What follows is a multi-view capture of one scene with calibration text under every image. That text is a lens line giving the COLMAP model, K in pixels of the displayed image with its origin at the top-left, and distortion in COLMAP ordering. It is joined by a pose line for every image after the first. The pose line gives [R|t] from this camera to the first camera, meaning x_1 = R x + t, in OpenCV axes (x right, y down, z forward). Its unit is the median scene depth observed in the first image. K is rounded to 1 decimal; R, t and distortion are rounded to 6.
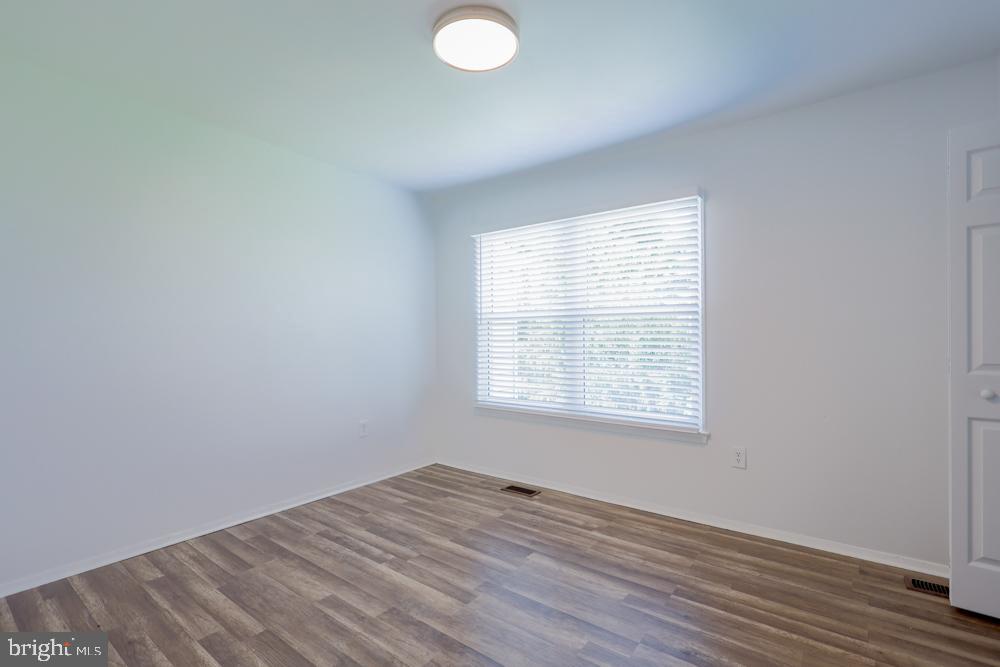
lens RADIAL K [[456.7, 0, 499.8], [0, 456.7, 335.5], [0, 0, 1]] dist [-0.003199, -0.000325]
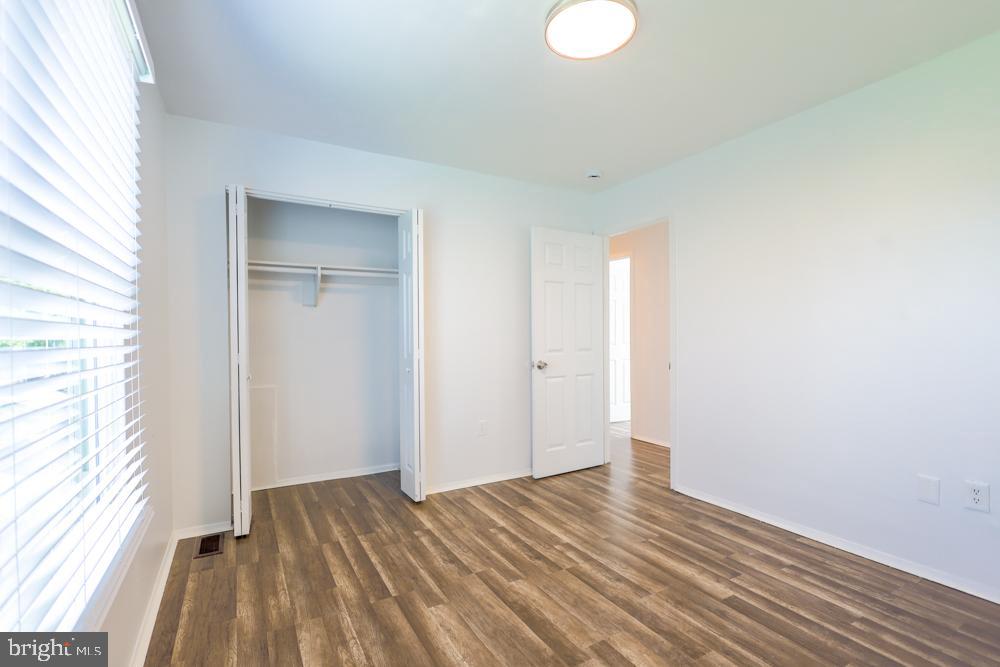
lens RADIAL K [[456.7, 0, 505.8], [0, 456.7, 339.6], [0, 0, 1]] dist [-0.003199, -0.000325]
pose [[-0.925012, 0.008561, 0.379840, -0.241110], [0.010307, 0.999944, 0.002562, 0.015101], [-0.379797, 0.006284, -0.925048, 1.928203]]
